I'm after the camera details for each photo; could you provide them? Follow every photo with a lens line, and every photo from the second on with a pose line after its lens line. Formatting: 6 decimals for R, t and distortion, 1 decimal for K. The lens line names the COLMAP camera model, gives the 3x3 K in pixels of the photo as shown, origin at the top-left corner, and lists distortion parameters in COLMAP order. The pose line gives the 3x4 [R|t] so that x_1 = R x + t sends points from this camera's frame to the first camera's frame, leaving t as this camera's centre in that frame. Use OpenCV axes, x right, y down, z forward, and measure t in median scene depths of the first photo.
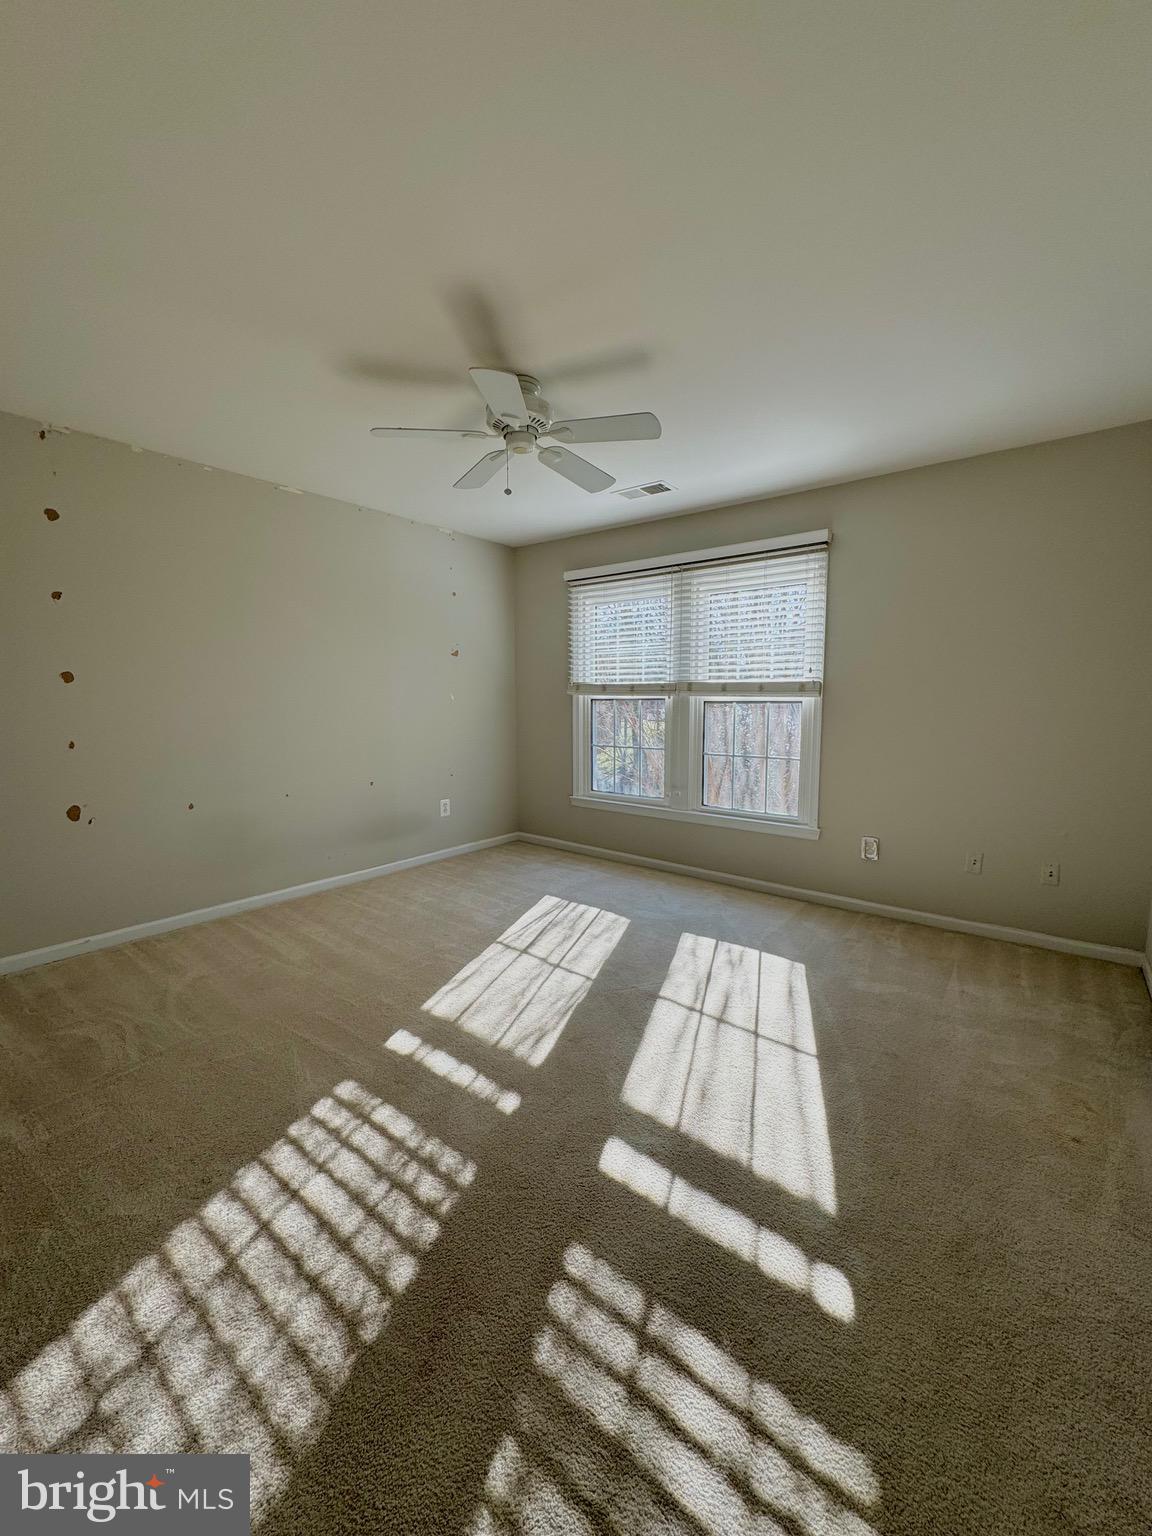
lens RADIAL K [[609.9, 0, 578.5], [0, 609.9, 764.6], [0, 0, 1]] dist [-0.000385, 0.000089]
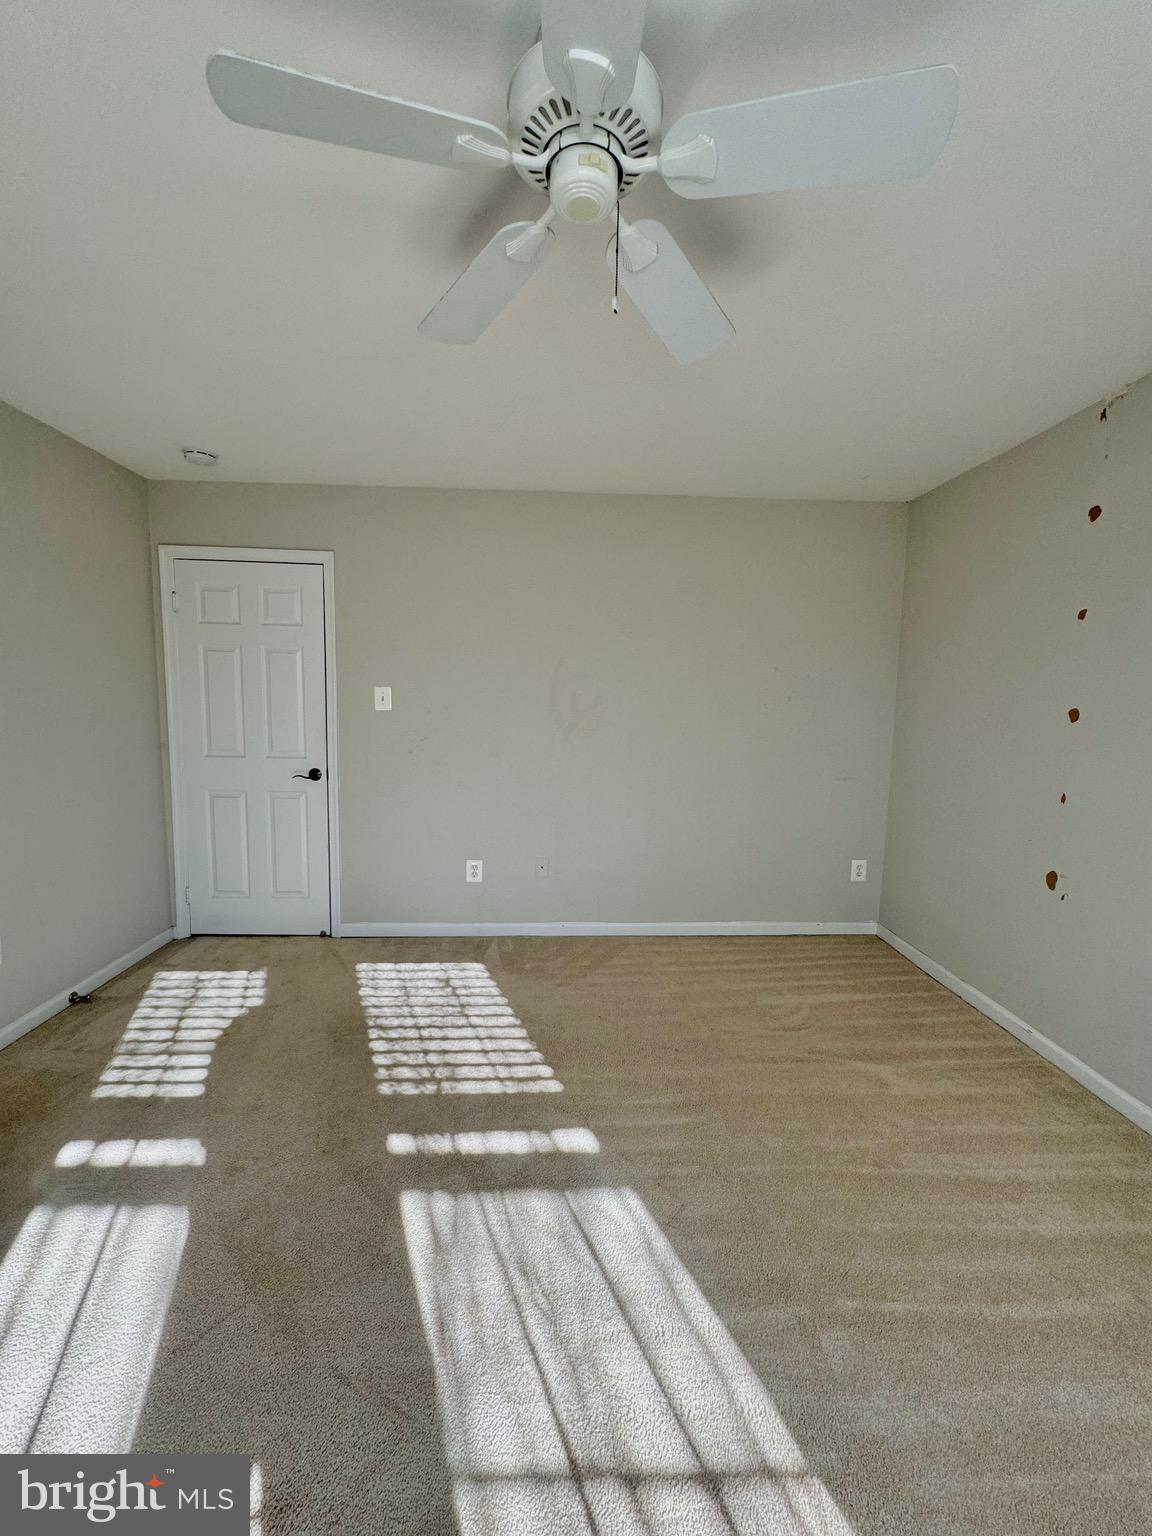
lens RADIAL K [[611.2, 0, 579.2], [0, 611.2, 765.3], [0, 0, 1]] dist [-0.001673, 0.000542]
pose [[-0.750654, 0.059480, -0.658012, 0.197597], [-0.091992, 0.976829, 0.193242, -0.184903], [0.654260, 0.205590, -0.727789, 1.238948]]
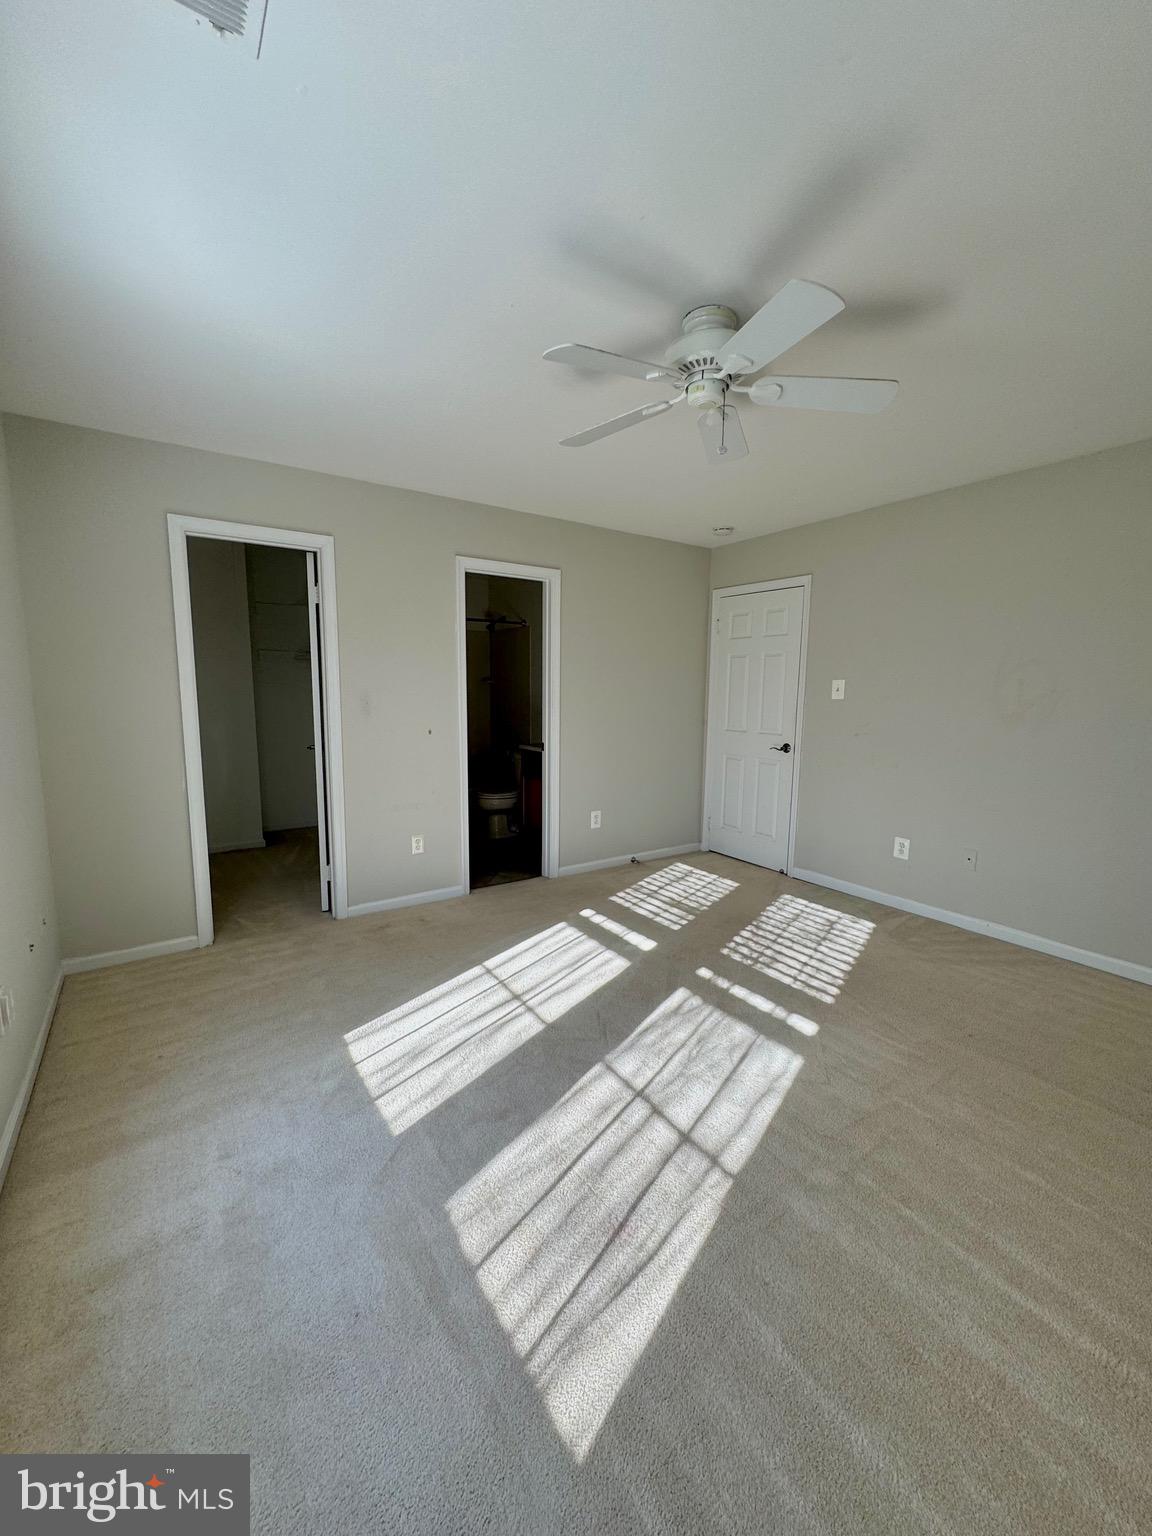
lens RADIAL K [[613.4, 0, 579.4], [0, 613.4, 765.1], [0, 0, 1]] dist [-0.000949, 0.000645]
pose [[-0.955886, -0.045755, 0.290154, -0.164668], [0.023659, 0.972592, 0.231313, -0.222997], [-0.292785, 0.227974, -0.928604, 1.671337]]
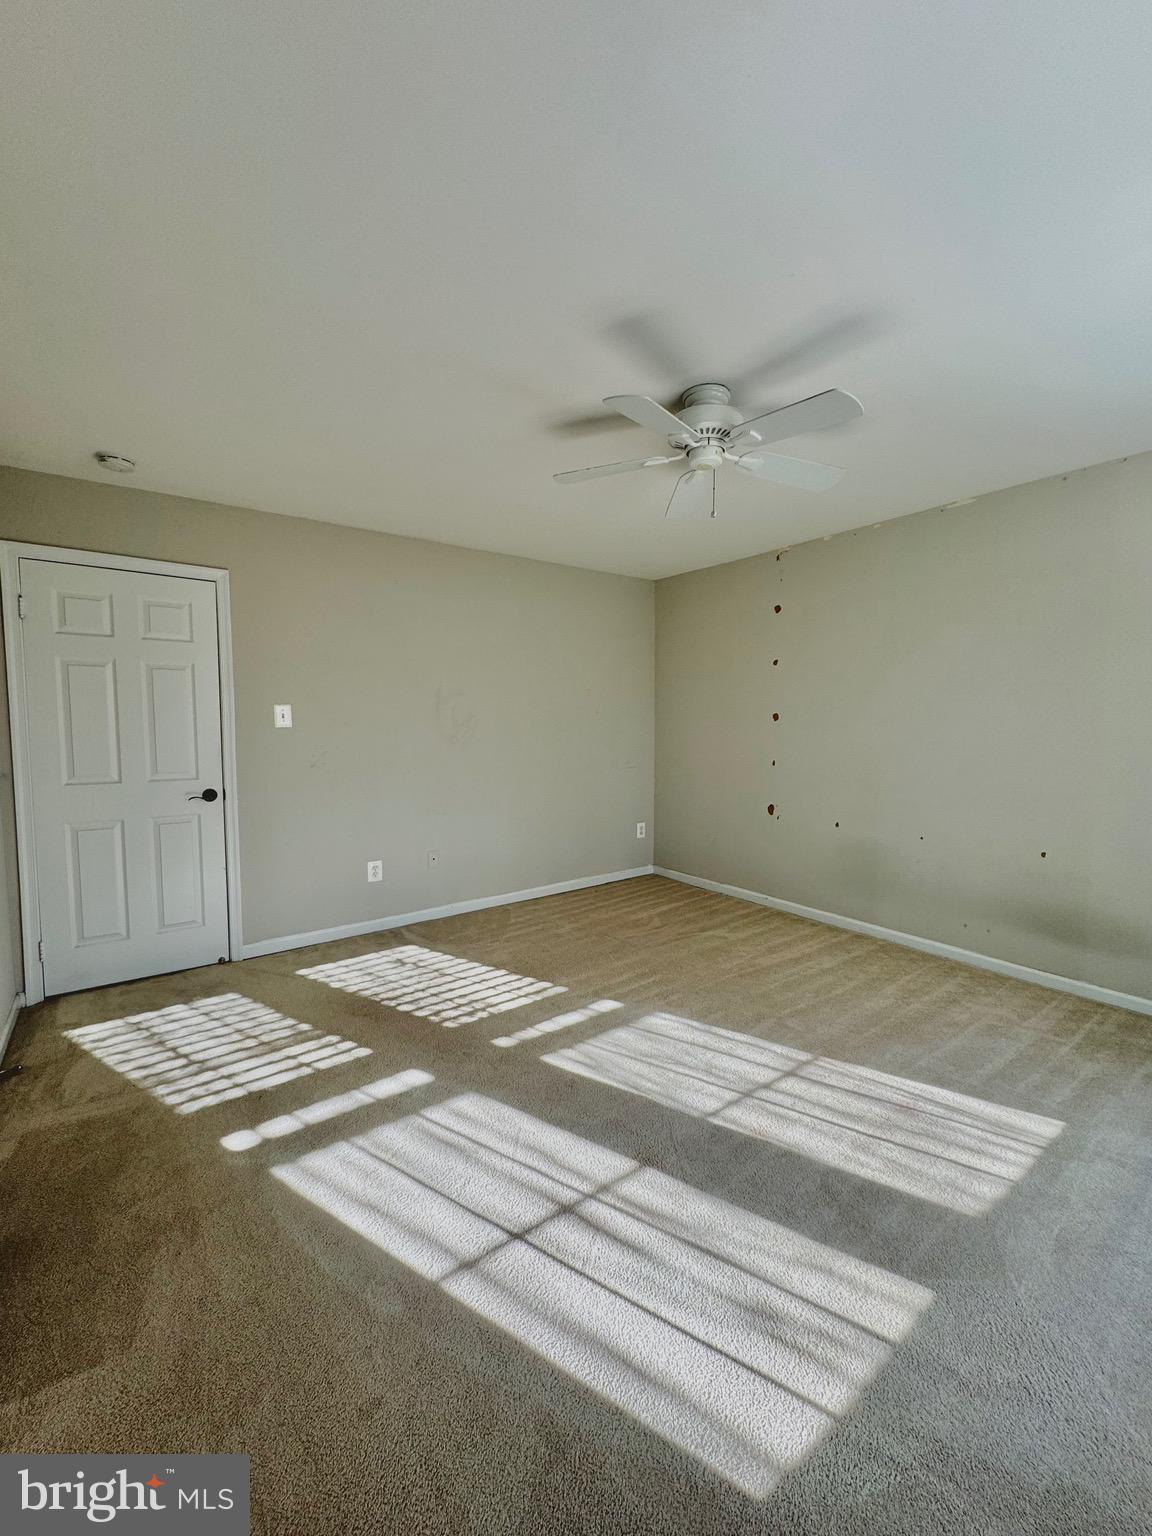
lens RADIAL K [[611.2, 0, 579.2], [0, 611.2, 765.3], [0, 0, 1]] dist [-0.001673, 0.000542]
pose [[-0.256410, 0.072404, -0.963852, 0.751597], [-0.106564, 0.988994, 0.102641, -0.136217], [0.960676, 0.129030, -0.245873, 0.974444]]
